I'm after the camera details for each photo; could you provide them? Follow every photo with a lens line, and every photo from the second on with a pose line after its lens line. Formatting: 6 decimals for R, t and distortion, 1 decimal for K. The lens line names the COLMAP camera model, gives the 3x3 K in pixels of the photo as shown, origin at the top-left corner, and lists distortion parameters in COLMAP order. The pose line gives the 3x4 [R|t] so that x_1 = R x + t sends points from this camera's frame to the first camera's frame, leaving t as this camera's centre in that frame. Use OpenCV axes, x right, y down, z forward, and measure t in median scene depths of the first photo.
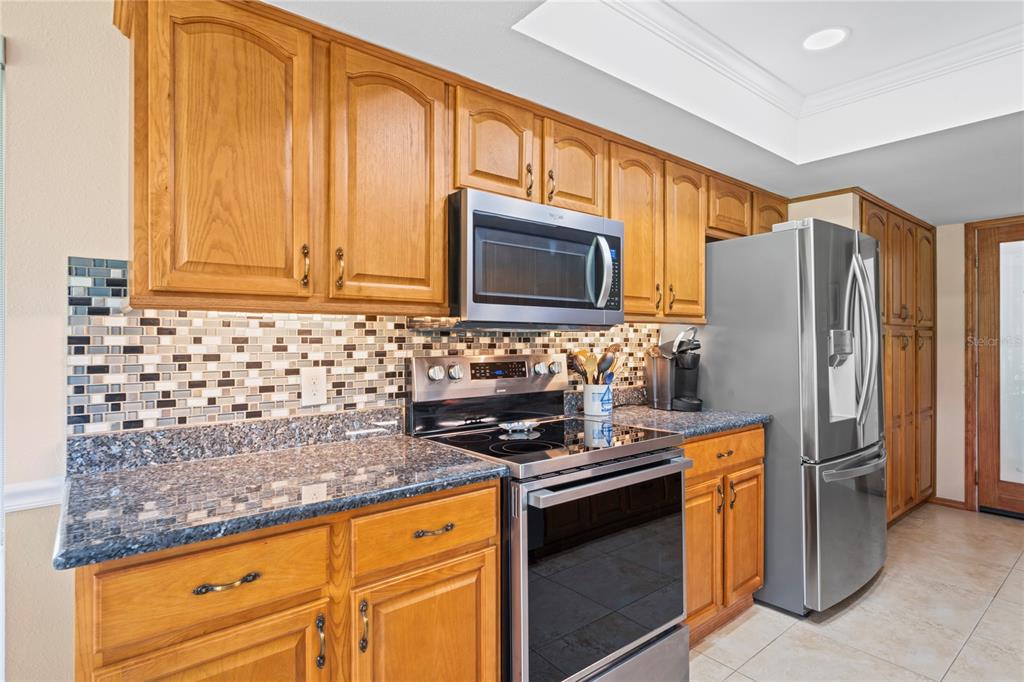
lens RADIAL K [[531.8, 0, 508.4], [0, 531.8, 337.9], [0, 0, 1]] dist [-0.004332, 0.003036]
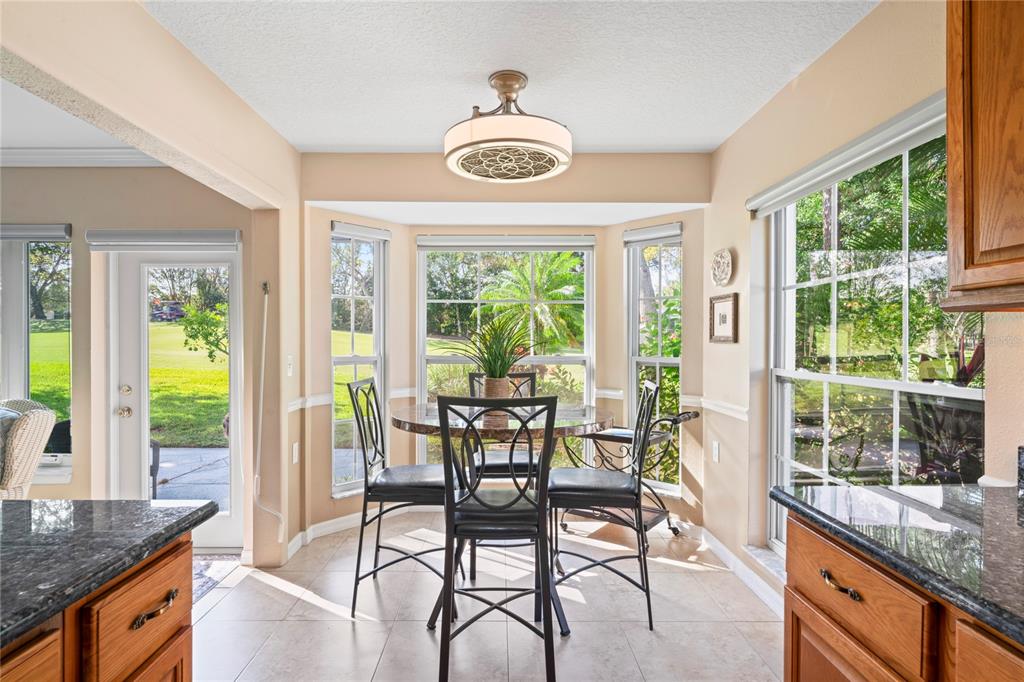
lens RADIAL K [[531.8, 0, 508.4], [0, 531.8, 337.9], [0, 0, 1]] dist [-0.004332, 0.003036]
pose [[-0.616590, -0.005171, -0.787268, 0.379832], [-0.001922, 0.999985, -0.005062, 0.000041], [0.787282, -0.001608, -0.616590, 0.655717]]
